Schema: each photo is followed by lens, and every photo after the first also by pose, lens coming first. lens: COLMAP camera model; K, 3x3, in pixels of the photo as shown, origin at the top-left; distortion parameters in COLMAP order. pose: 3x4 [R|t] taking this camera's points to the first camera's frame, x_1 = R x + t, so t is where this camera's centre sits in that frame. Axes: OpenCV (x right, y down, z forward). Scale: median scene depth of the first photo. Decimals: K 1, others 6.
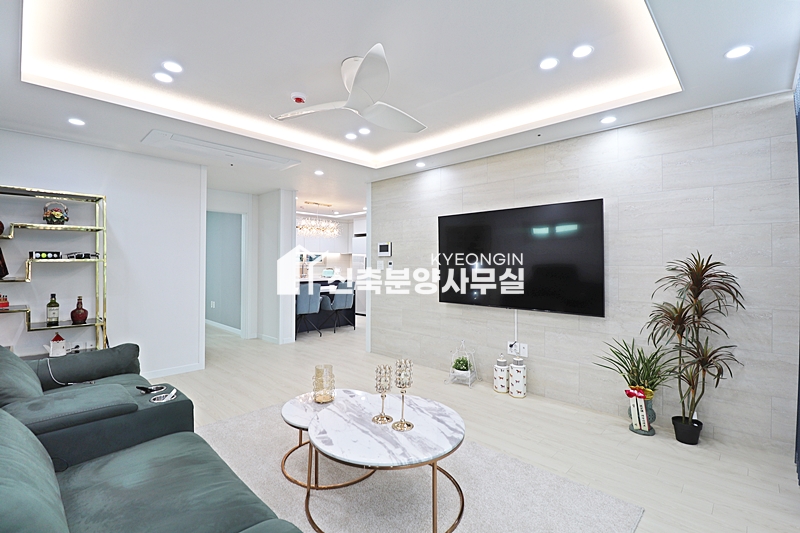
lens RADIAL K [[373.9, 0, 398.4], [0, 373.9, 263.4], [0, 0, 1]] dist [-0.005354, -0.000316]
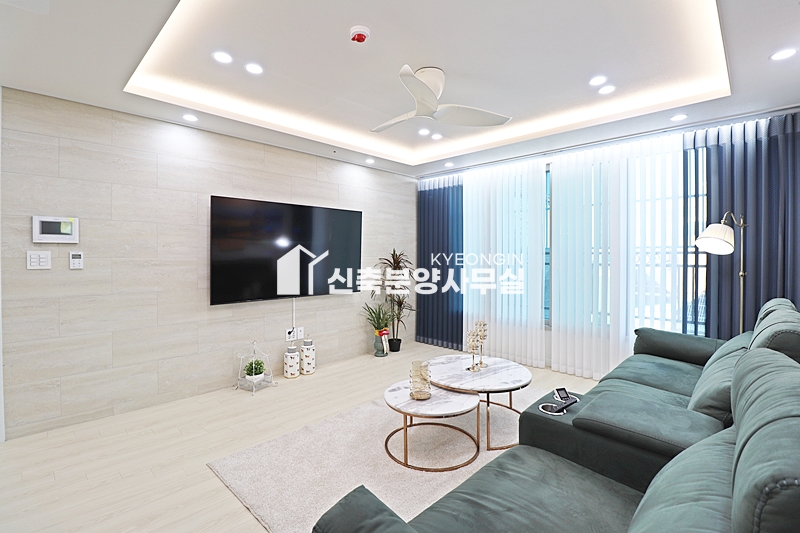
lens RADIAL K [[373.9, 0, 398.3], [0, 373.9, 260.9], [0, 0, 1]] dist [-0.005354, -0.000316]
pose [[-0.003306, -0.016544, 0.999858, -0.768470], [0.003382, 0.999857, 0.016555, -0.000519], [-0.999989, 0.003437, -0.003250, 0.702301]]
